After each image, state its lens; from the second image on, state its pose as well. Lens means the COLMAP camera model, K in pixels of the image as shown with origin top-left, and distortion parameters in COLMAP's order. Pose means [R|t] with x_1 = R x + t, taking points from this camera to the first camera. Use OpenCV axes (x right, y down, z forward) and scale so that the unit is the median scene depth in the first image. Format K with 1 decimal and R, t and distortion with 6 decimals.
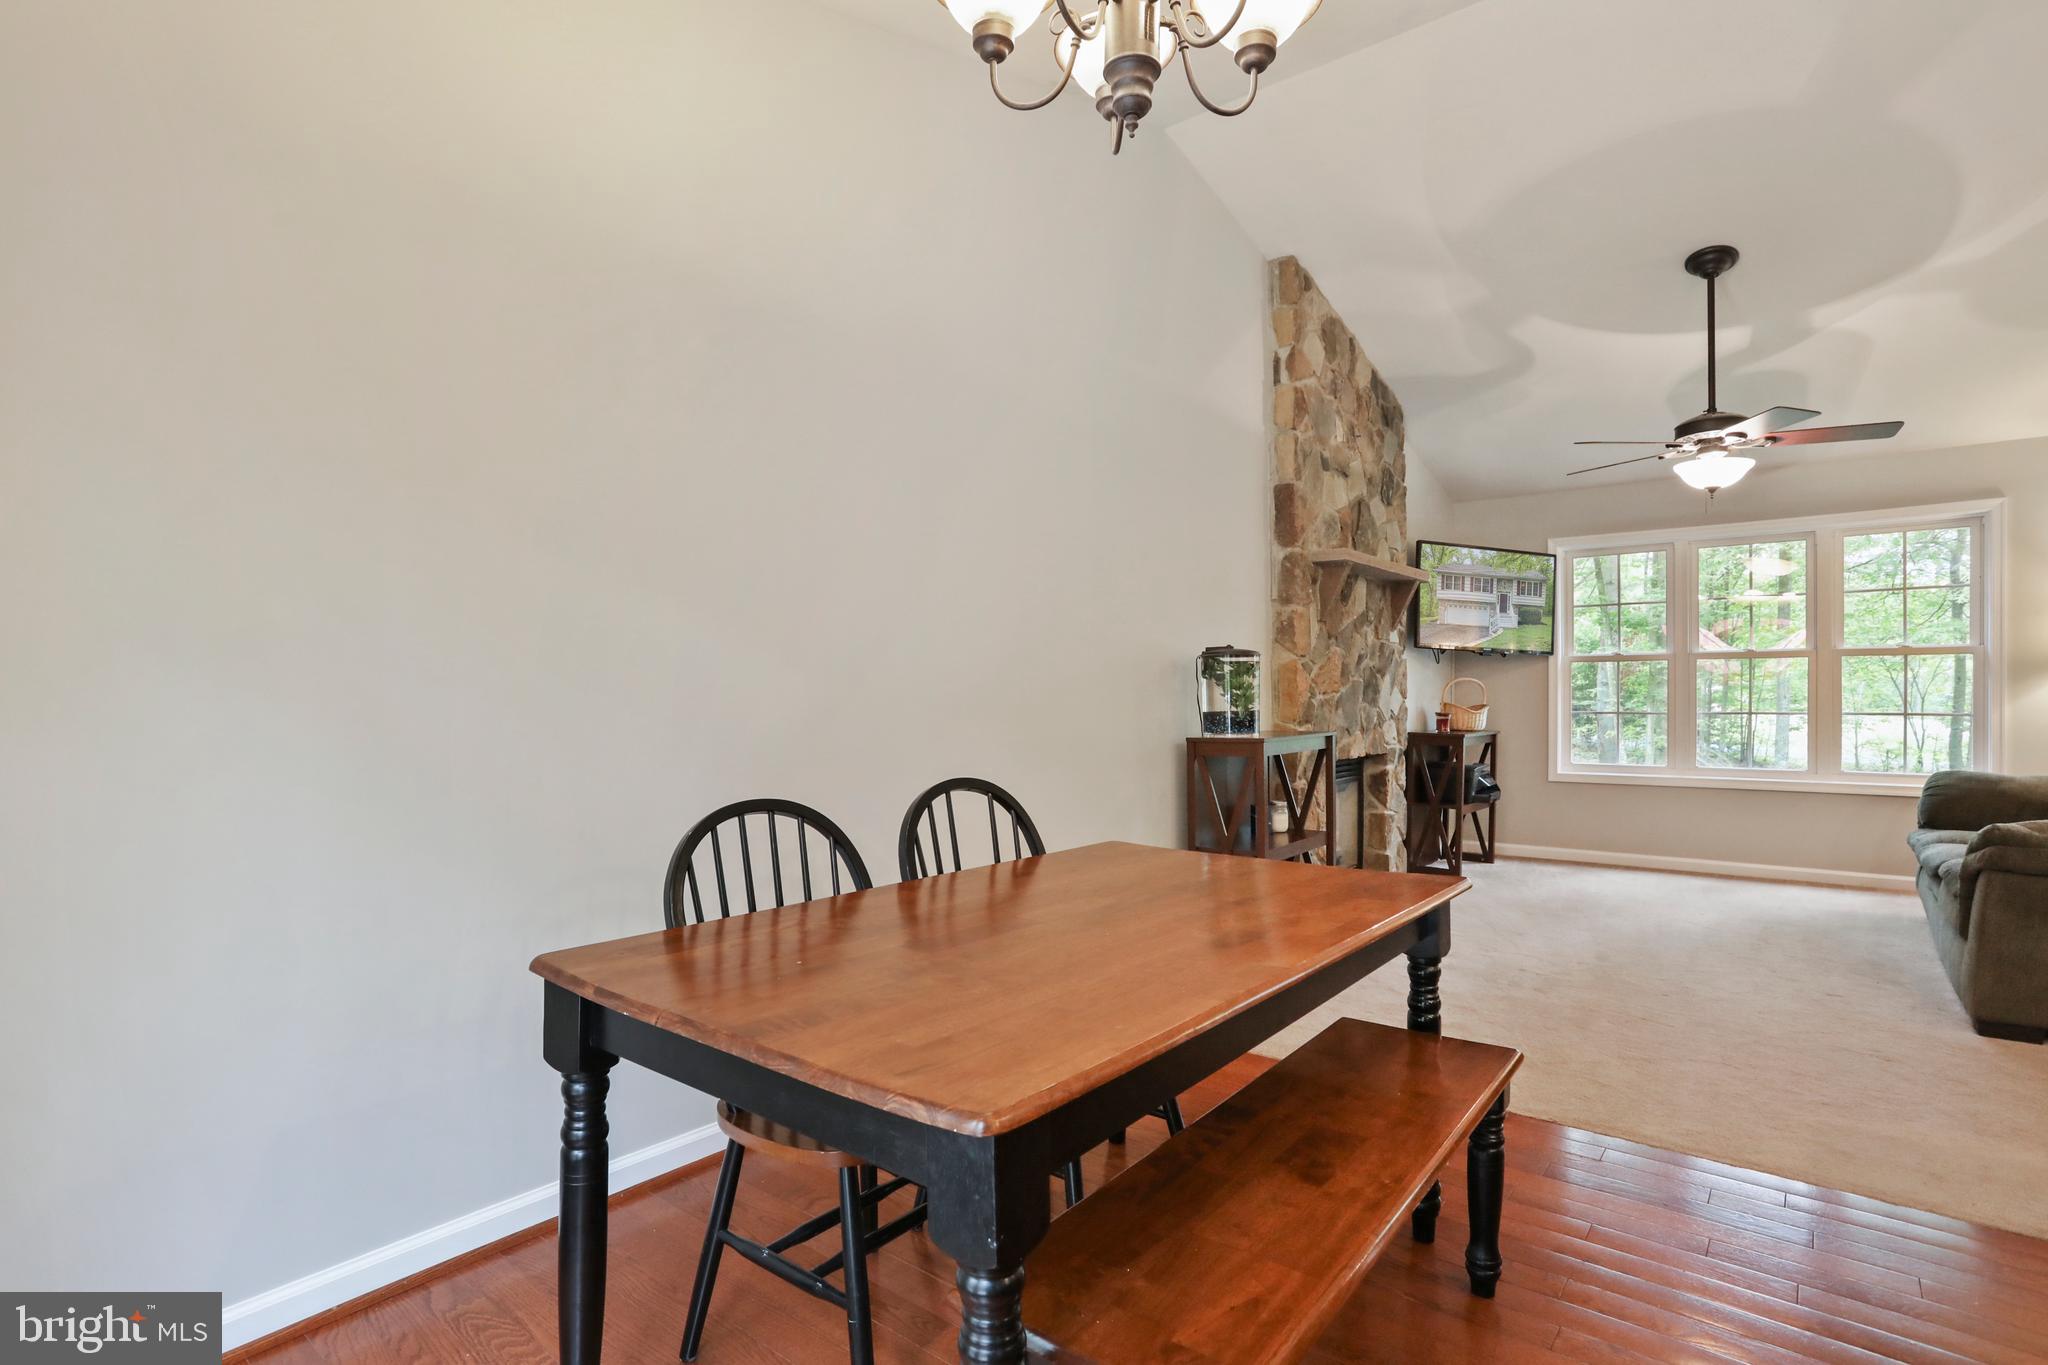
lens RADIAL K [[997.0, 0, 1028.2], [0, 997.0, 711.7], [0, 0, 1]] dist [-0.063824, 0.032662]
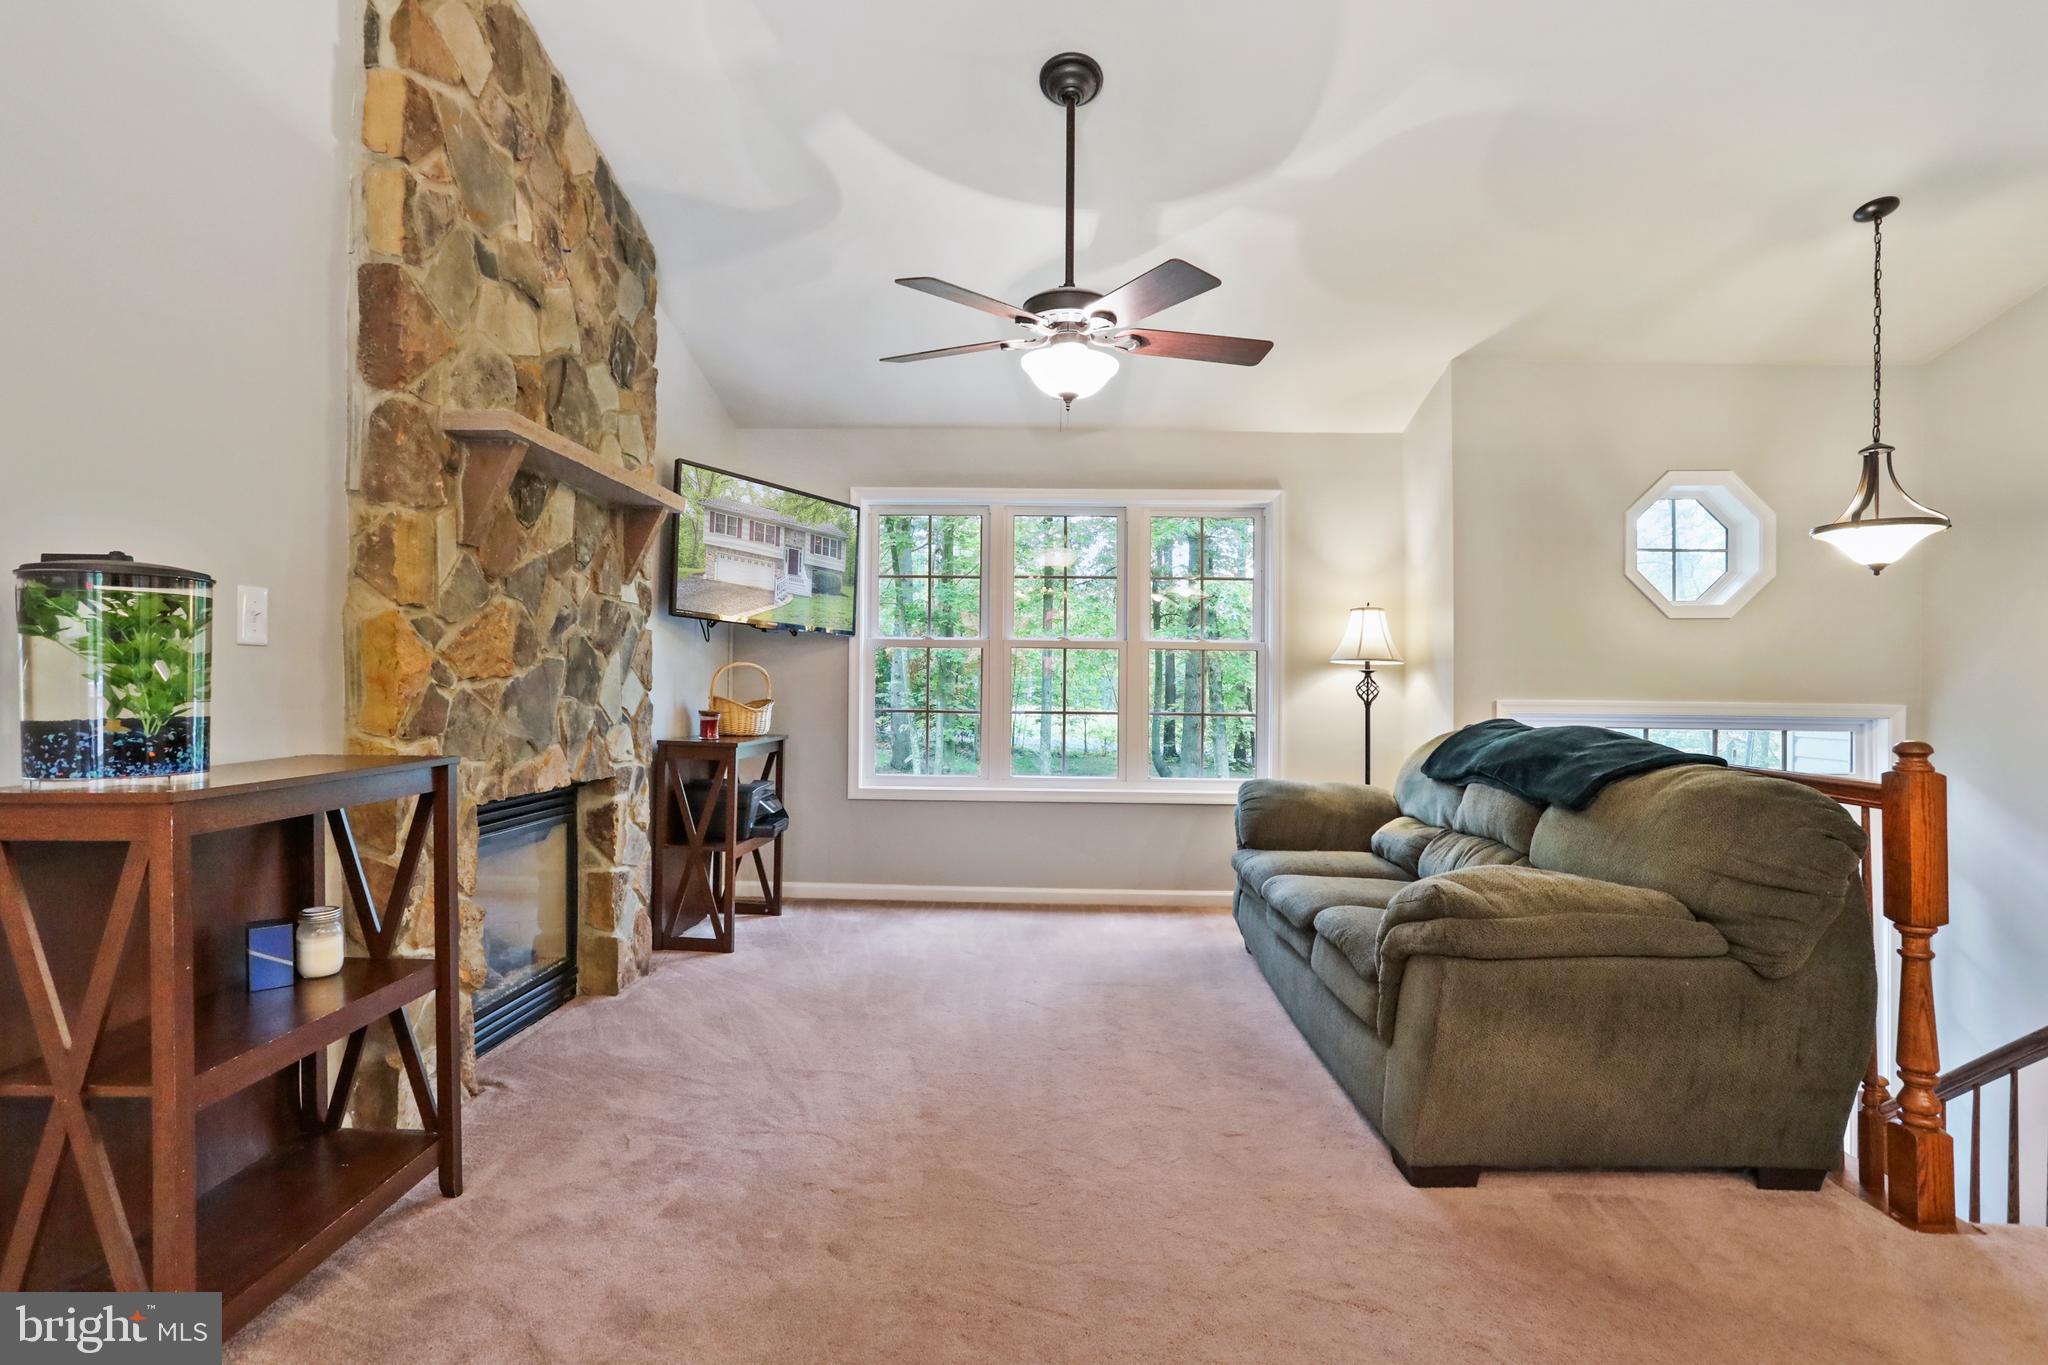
lens RADIAL K [[1009.8, 0, 1018.7], [0, 1009.8, 694.6], [0, 0, 1]] dist [-0.061553, 0.033456]
pose [[0.793206, 0.009923, 0.608872, 0.198632], [-0.005801, 0.999945, -0.008738, -0.007039], [-0.608926, 0.003399, 0.793220, 0.375307]]
